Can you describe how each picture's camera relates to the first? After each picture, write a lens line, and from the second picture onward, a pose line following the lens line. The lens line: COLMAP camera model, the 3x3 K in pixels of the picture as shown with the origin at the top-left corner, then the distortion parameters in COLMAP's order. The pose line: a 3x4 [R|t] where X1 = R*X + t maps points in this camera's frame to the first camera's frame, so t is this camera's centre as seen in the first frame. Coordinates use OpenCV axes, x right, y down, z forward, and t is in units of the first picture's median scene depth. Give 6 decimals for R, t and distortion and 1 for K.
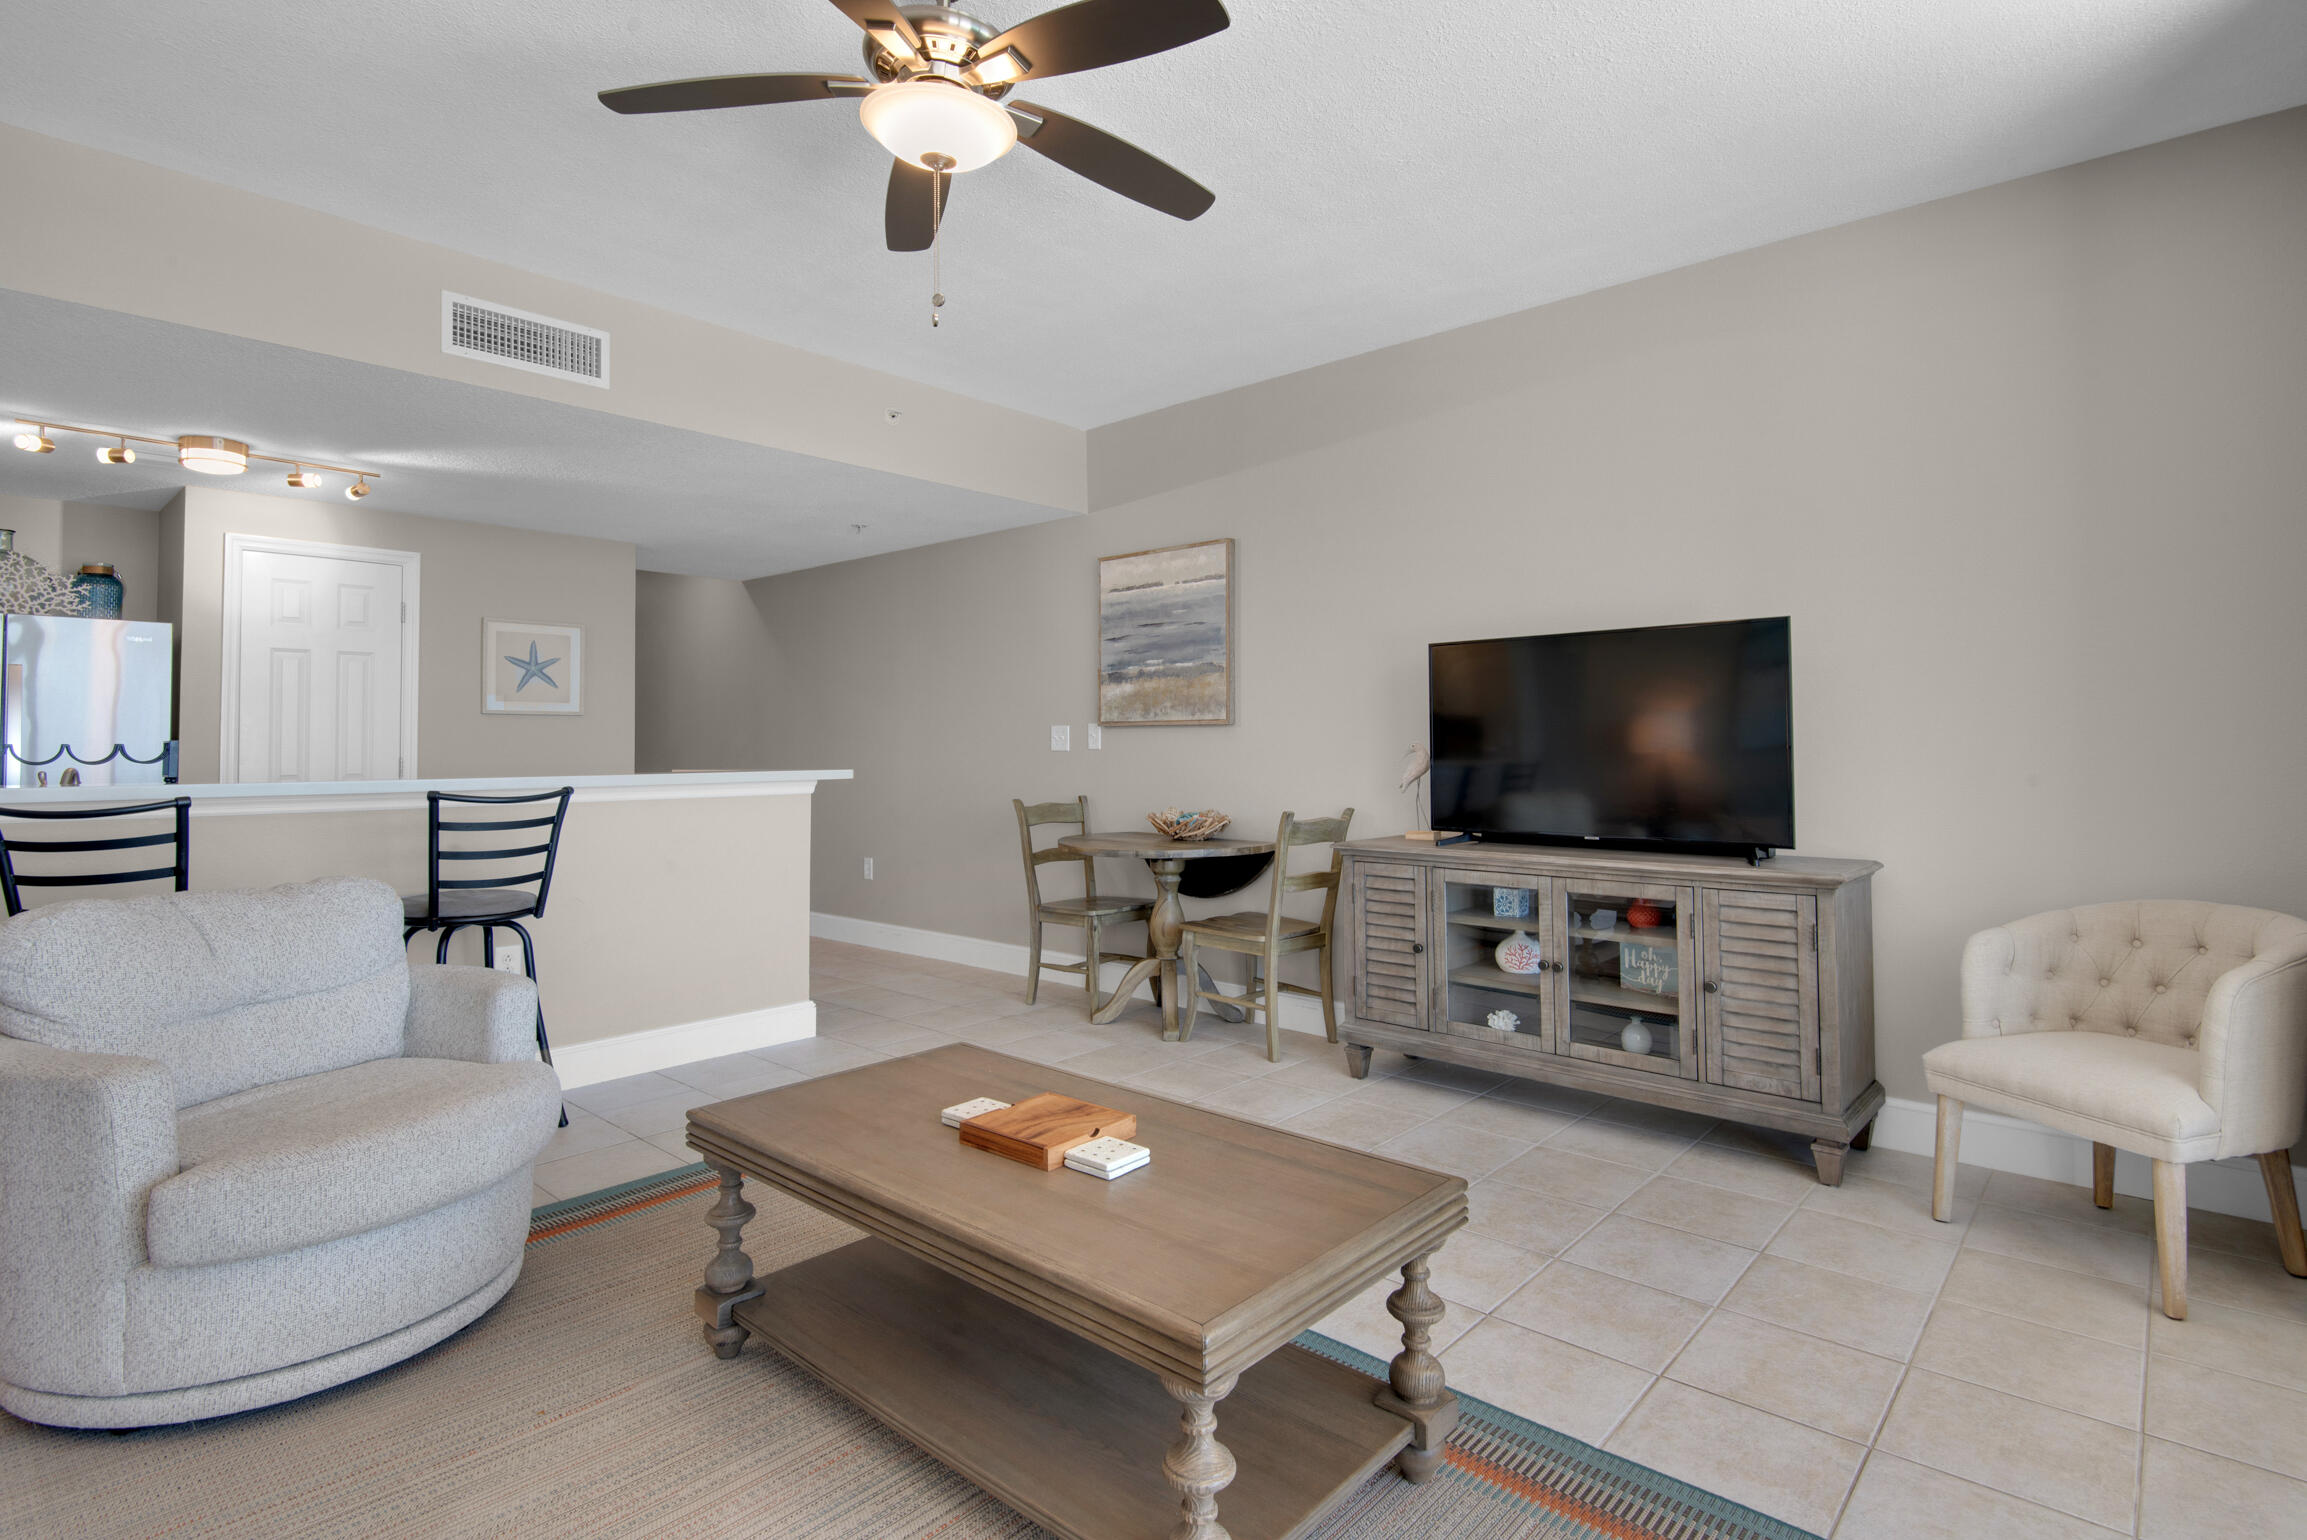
lens RADIAL K [[1142.1, 0, 1170.5], [0, 1142.1, 718.5], [0, 0, 1]] dist [0.019983, 0.000128]
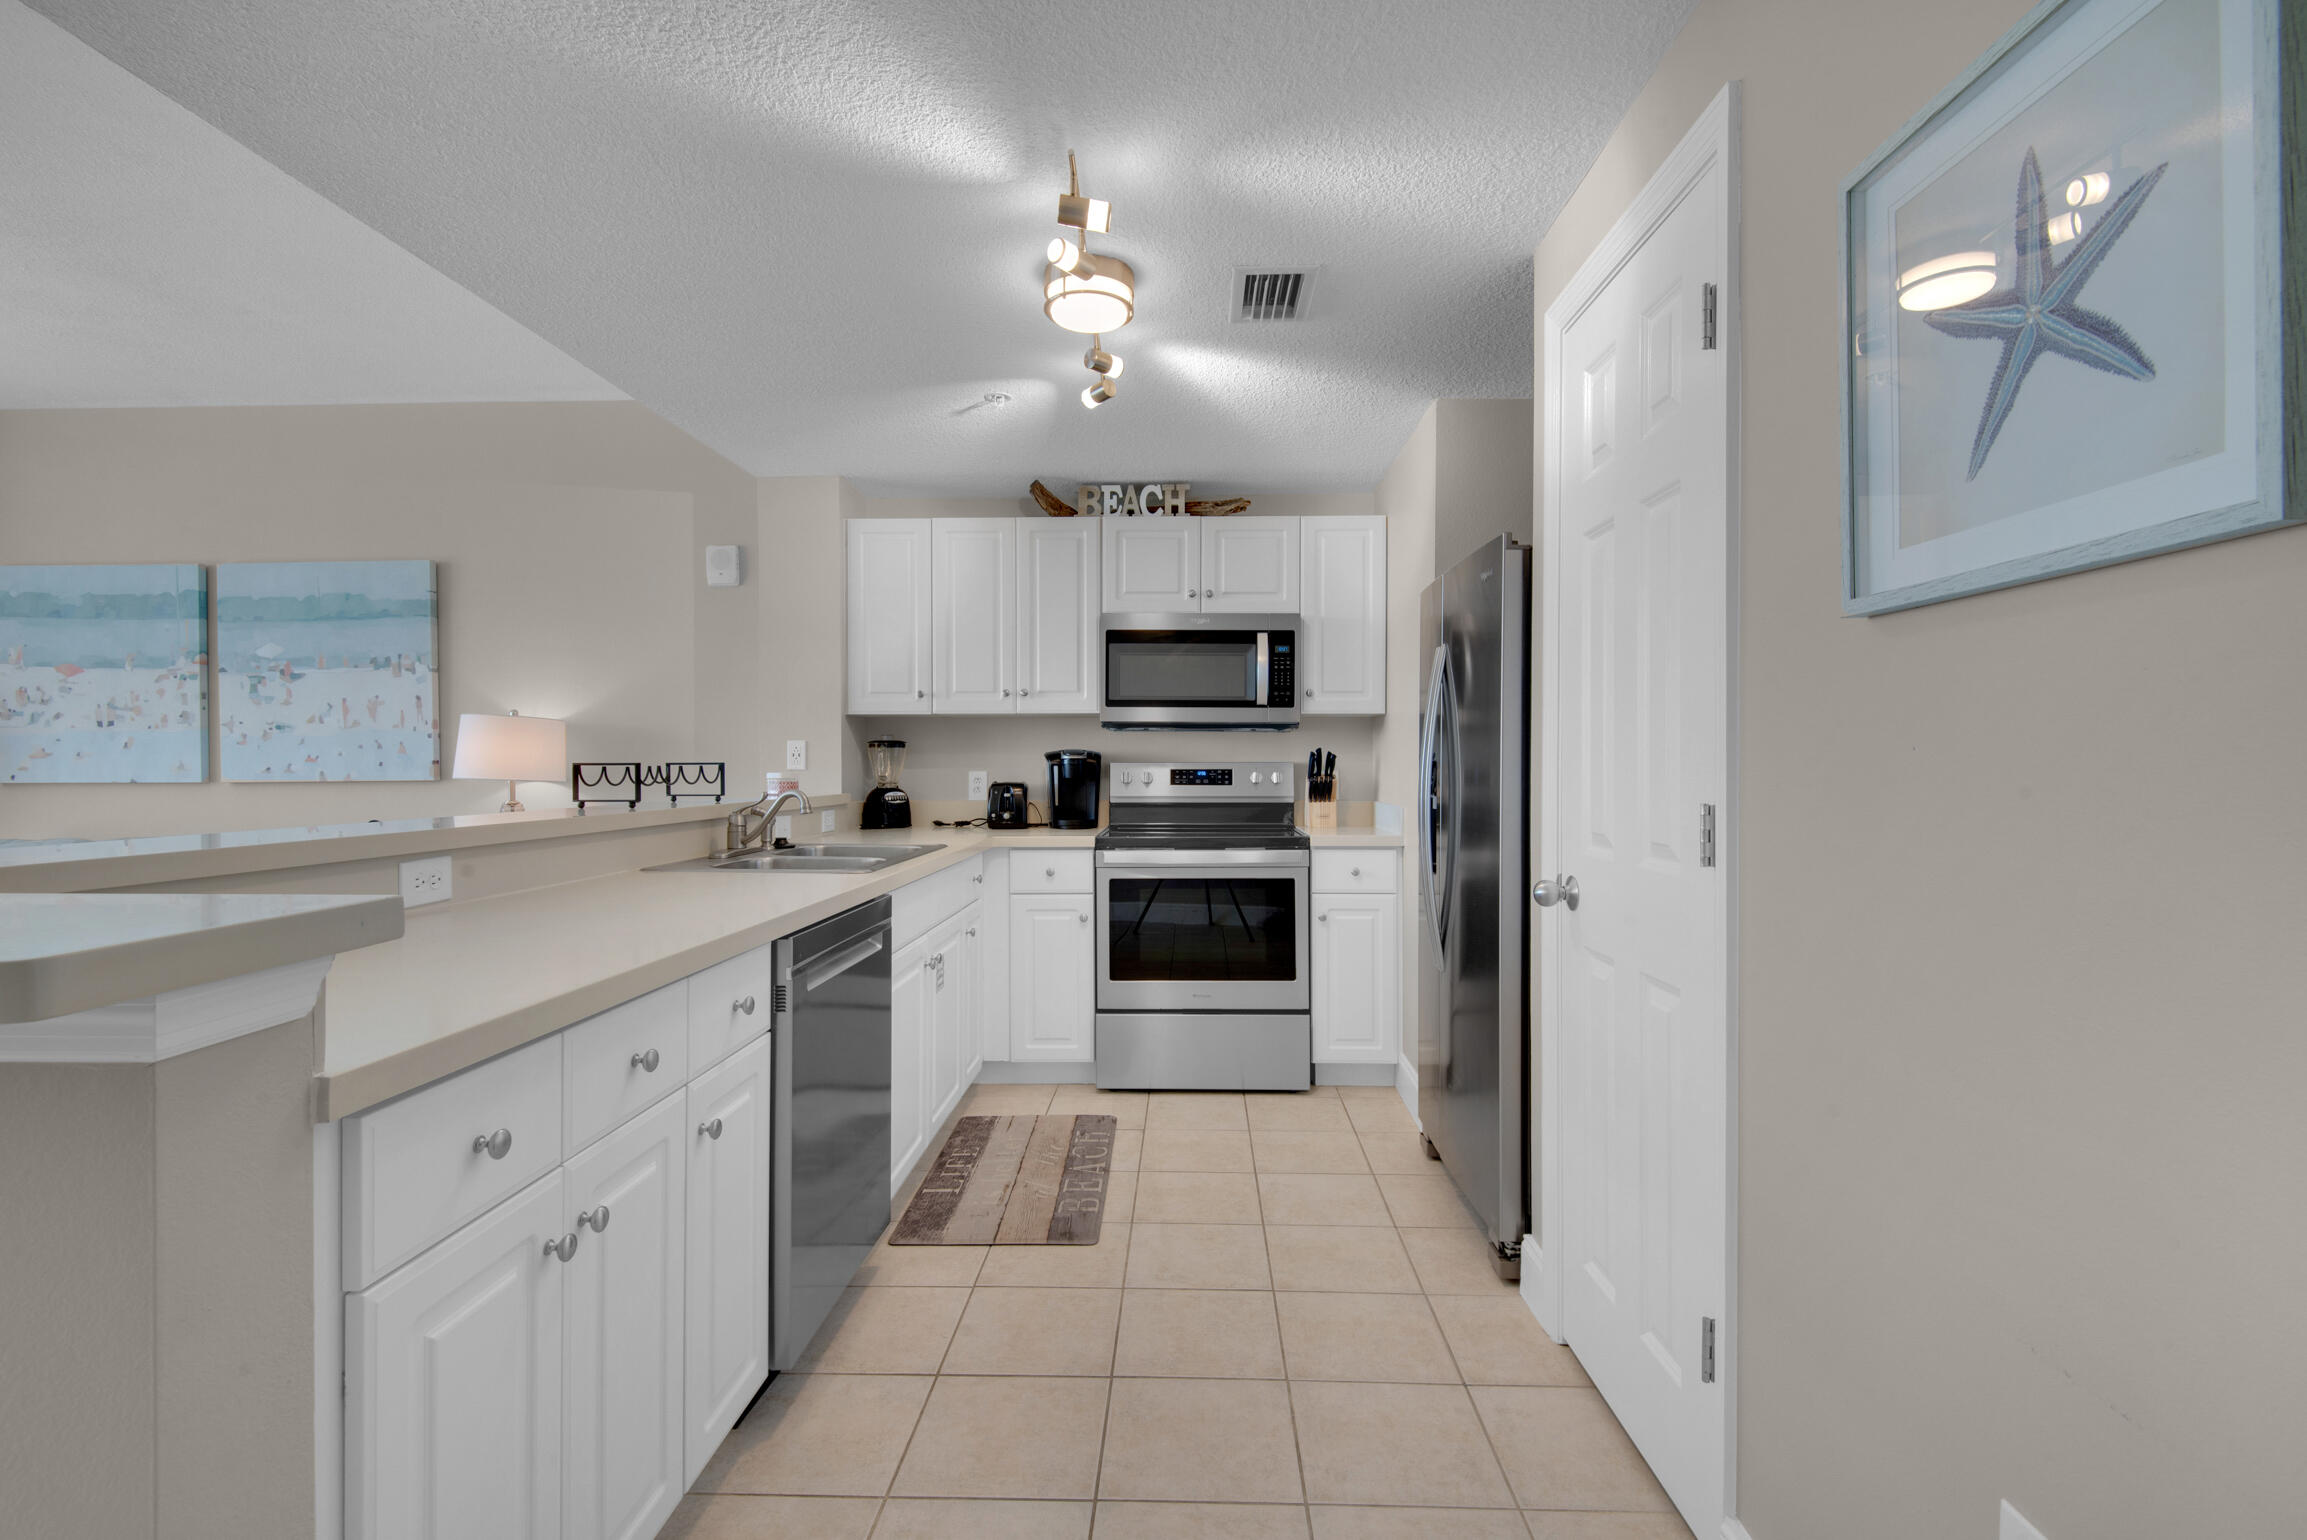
lens RADIAL K [[1043.8, 0, 1178.4], [0, 1043.8, 769.7], [0, 0, 1]] dist [0.017096, -0.014110]
pose [[-0.764012, 0.006893, -0.645165, -0.433123], [0.020250, 0.999706, -0.013299, 0.027413], [0.644884, -0.023225, -0.763928, 1.241451]]
